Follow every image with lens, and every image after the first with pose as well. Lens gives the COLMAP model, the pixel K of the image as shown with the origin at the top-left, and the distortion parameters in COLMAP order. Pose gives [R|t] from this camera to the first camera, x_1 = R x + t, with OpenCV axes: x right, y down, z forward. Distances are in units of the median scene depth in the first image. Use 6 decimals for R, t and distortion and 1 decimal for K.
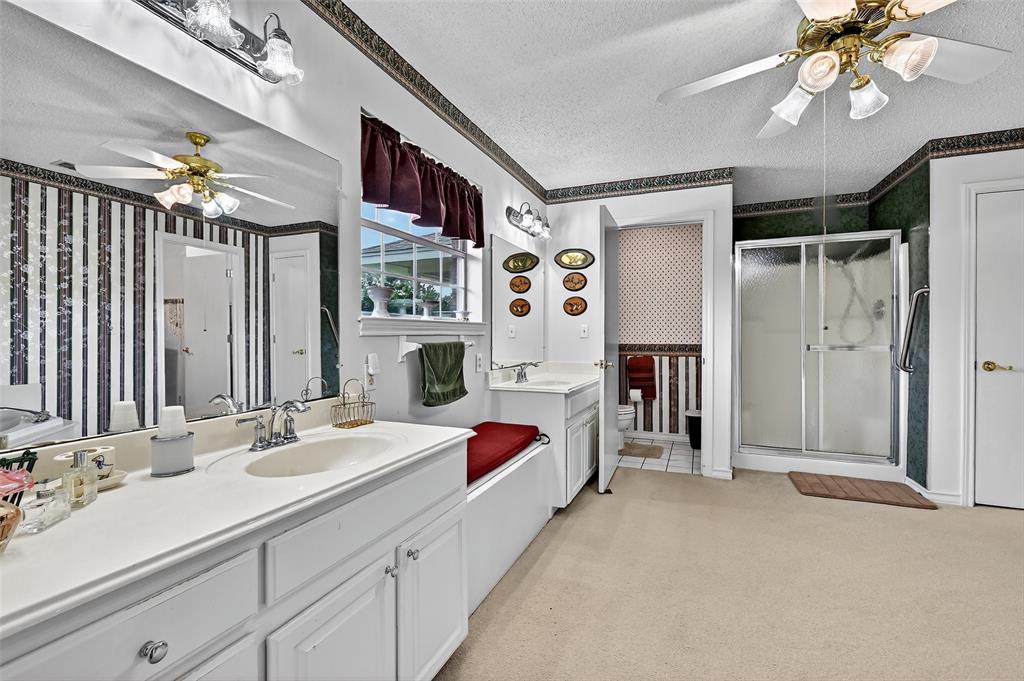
lens RADIAL K [[449.5, 0, 511.1], [0, 449.5, 339.2], [0, 0, 1]] dist [0.000306, 0.000056]
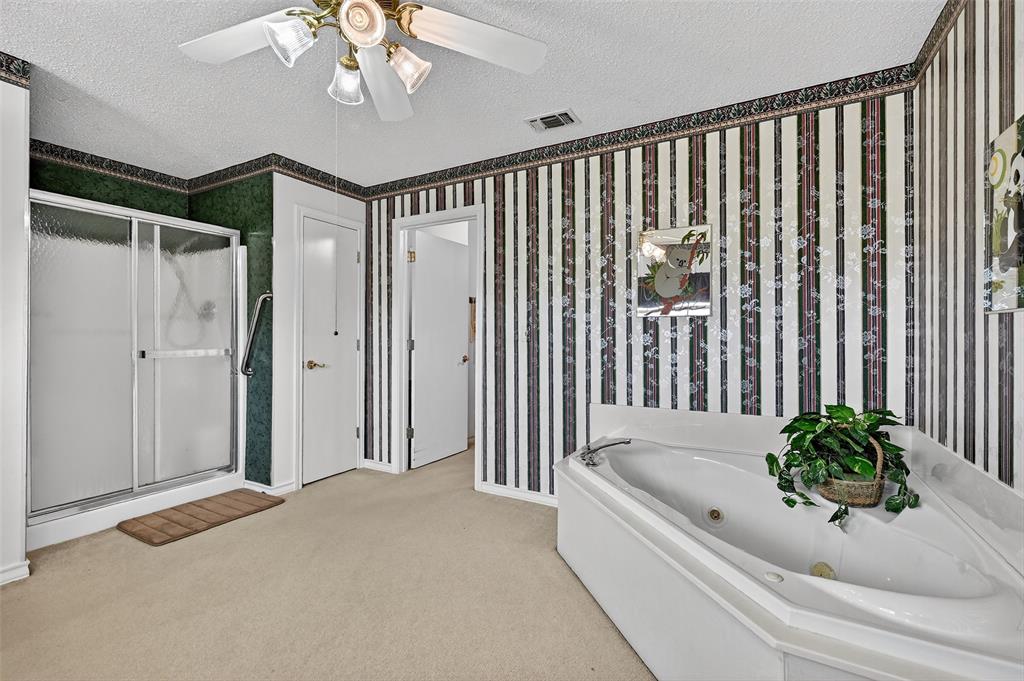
lens RADIAL K [[449.5, 0, 513.4], [0, 449.5, 339.0], [0, 0, 1]] dist [0.000306, 0.000056]
pose [[0.105631, -0.002071, 0.994403, -0.047435], [0.005606, 0.999983, 0.001488, -0.005735], [-0.994390, 0.005417, 0.105641, 0.295117]]
